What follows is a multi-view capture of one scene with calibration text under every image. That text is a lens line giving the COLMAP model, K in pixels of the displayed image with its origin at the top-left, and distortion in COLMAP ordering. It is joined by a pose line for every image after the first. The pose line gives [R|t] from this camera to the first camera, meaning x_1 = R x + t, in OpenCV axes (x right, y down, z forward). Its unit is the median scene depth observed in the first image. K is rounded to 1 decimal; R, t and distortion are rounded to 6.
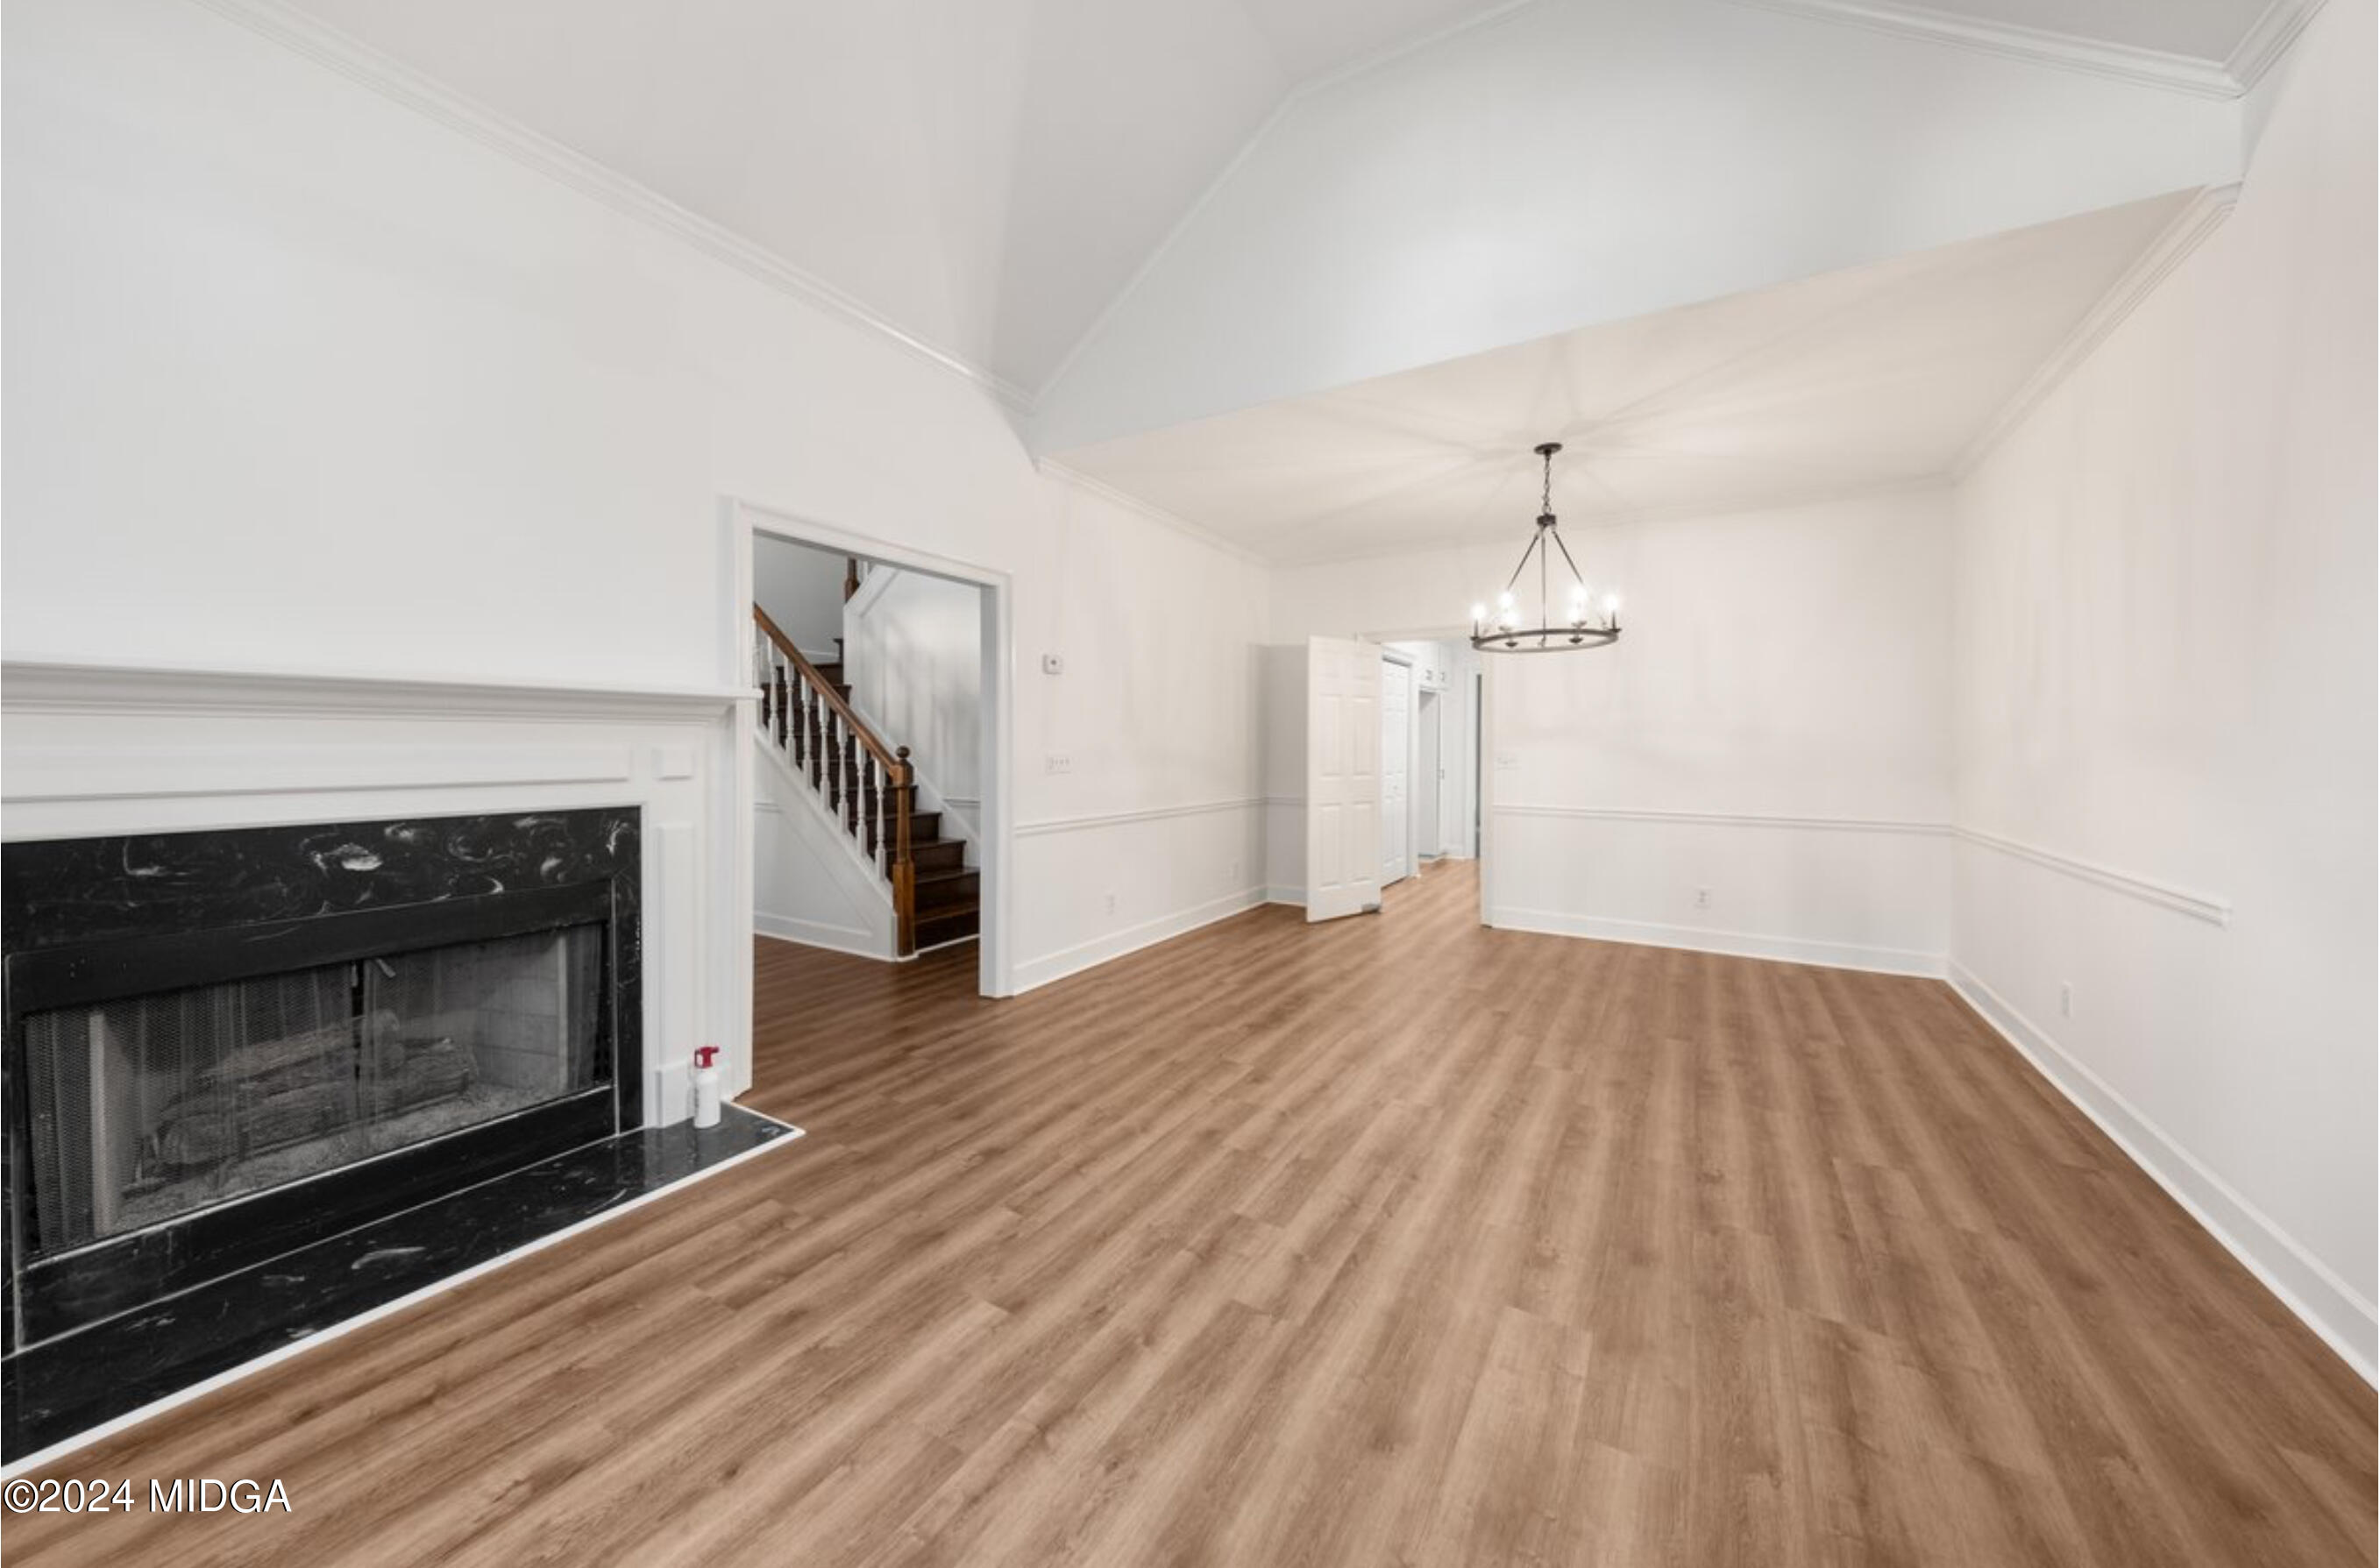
lens RADIAL K [[828.0, 0, 1204.0], [0, 828.0, 770.4], [0, 0, 1]] dist [-0.016217, 0.000421]
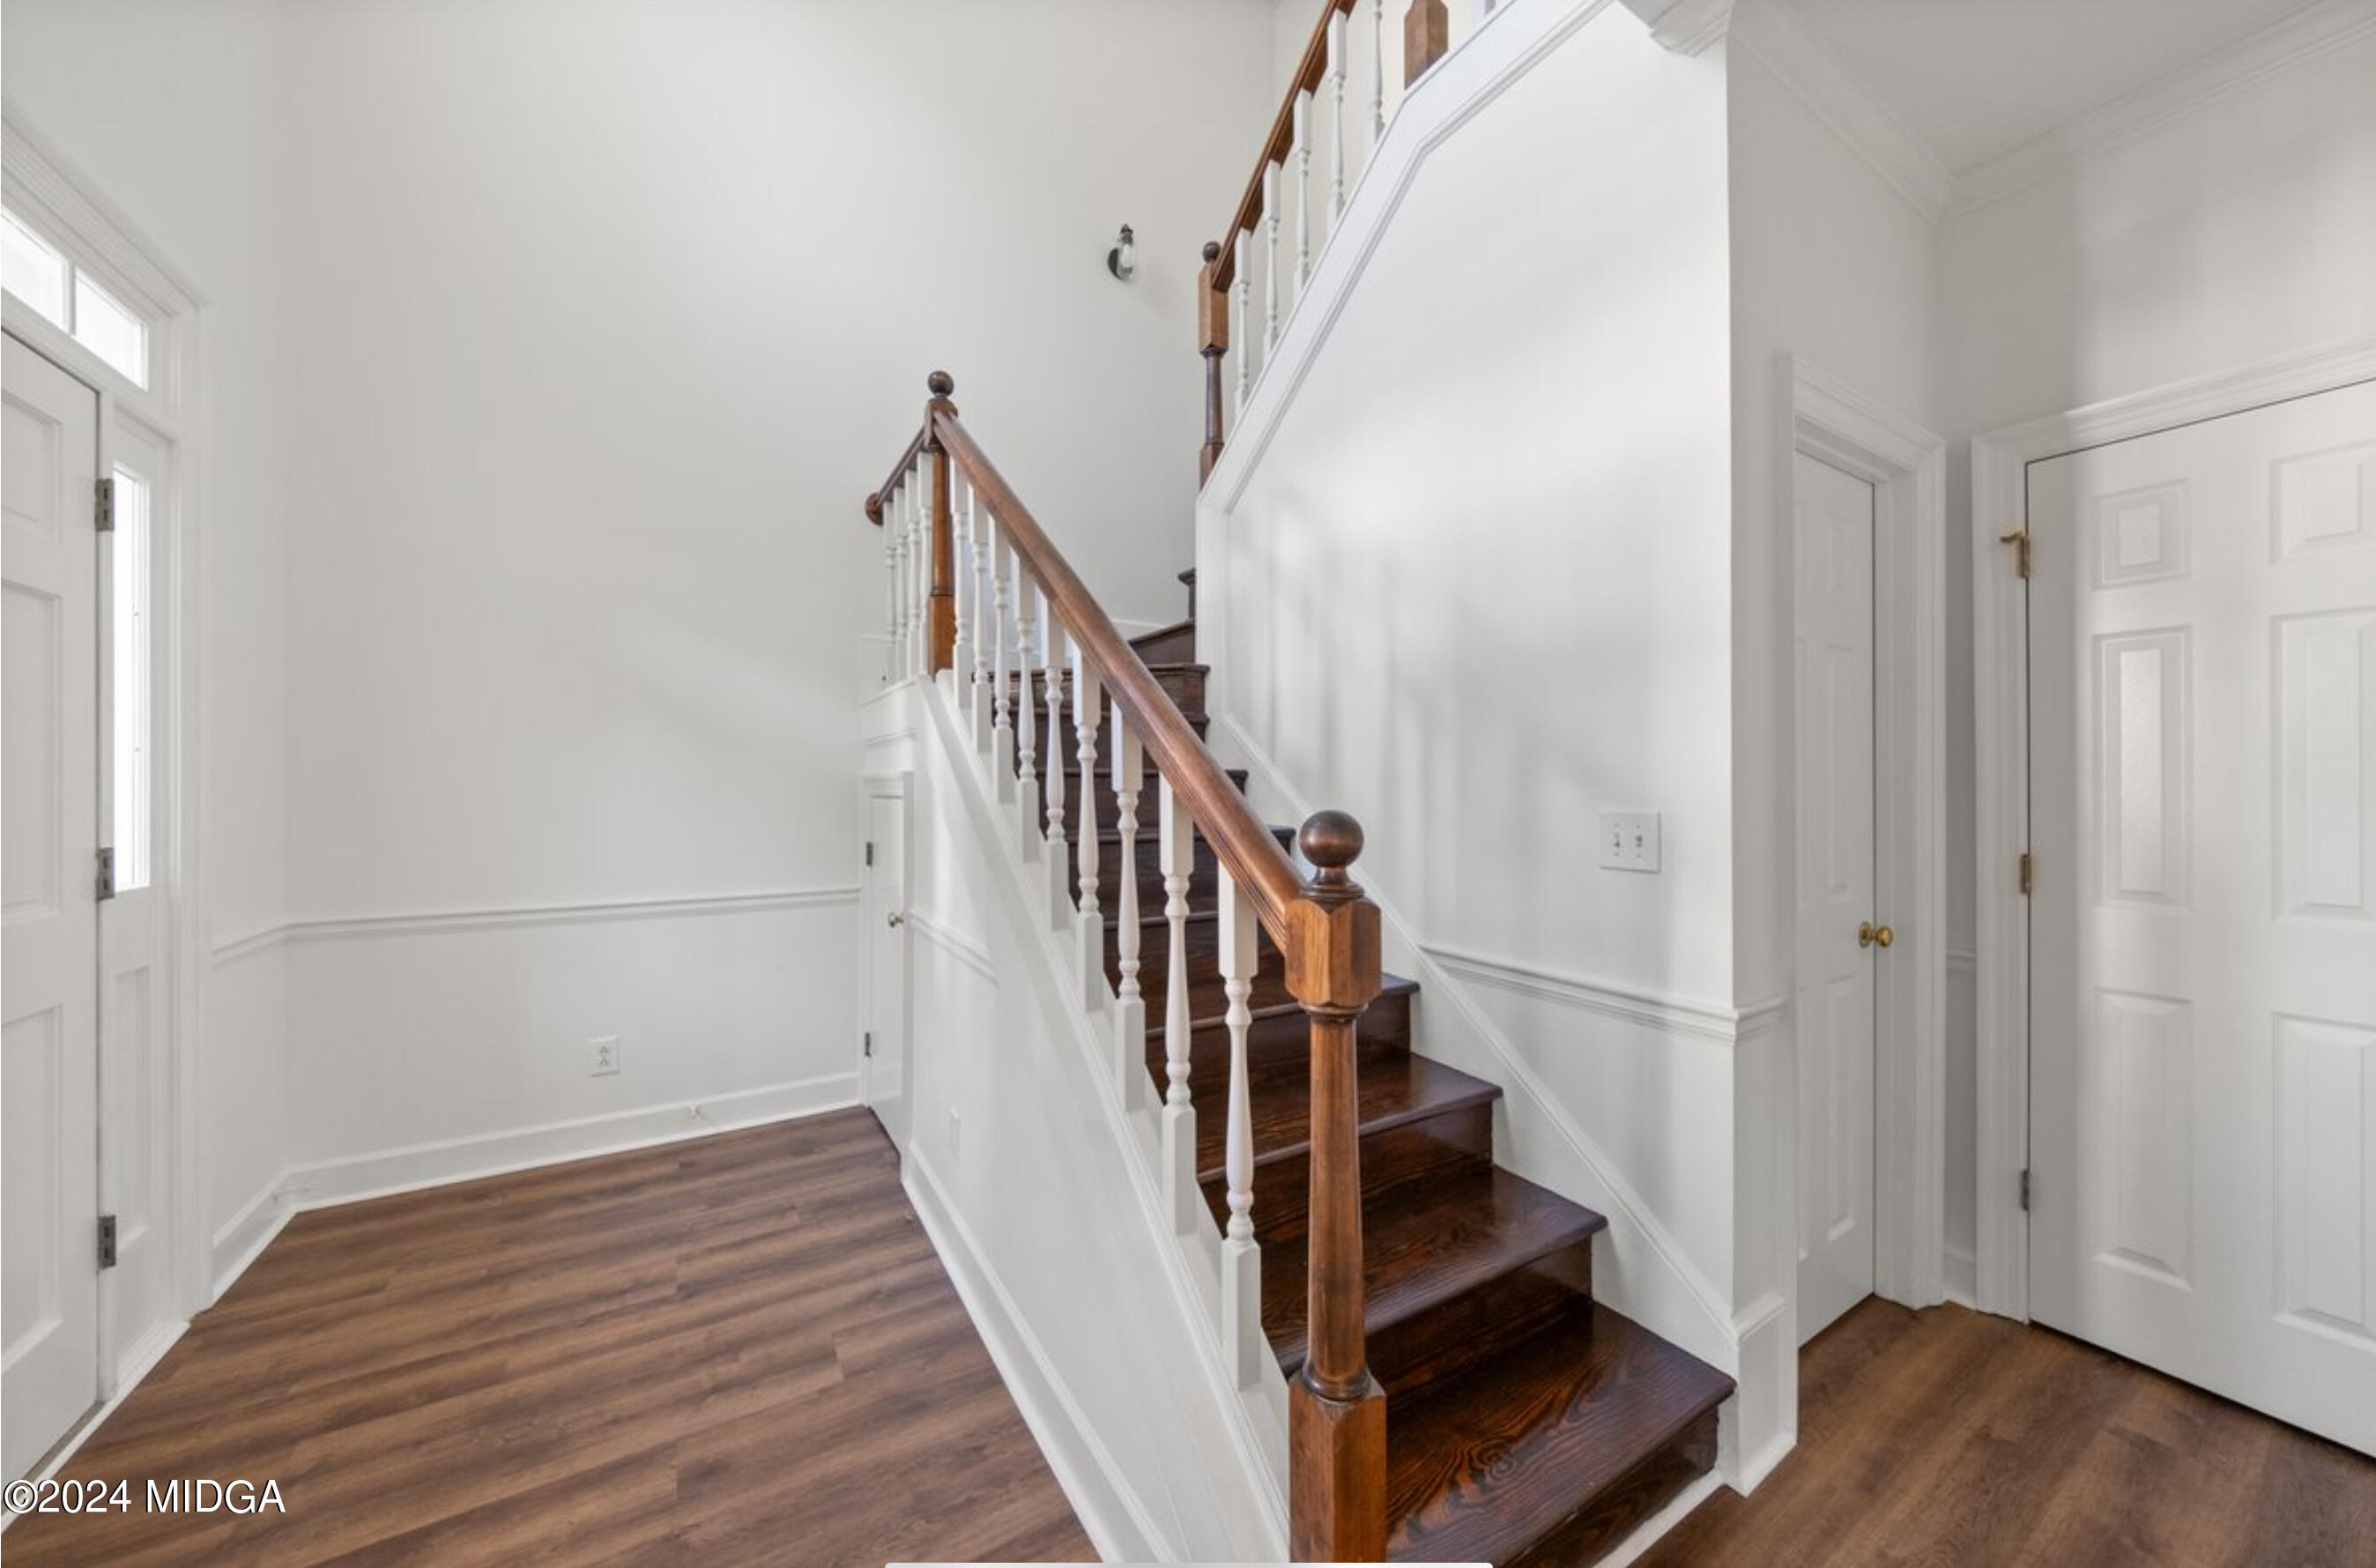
lens RADIAL K [[826.7, 0, 1186.5], [0, 826.7, 781.2], [0, 0, 1]] dist [-0.016217, 0.000421]
pose [[0.883968, -0.000963, -0.467547, -0.417824], [-0.013638, 0.999519, -0.027843, -0.043417], [0.467349, 0.030988, 0.883530, 1.110150]]
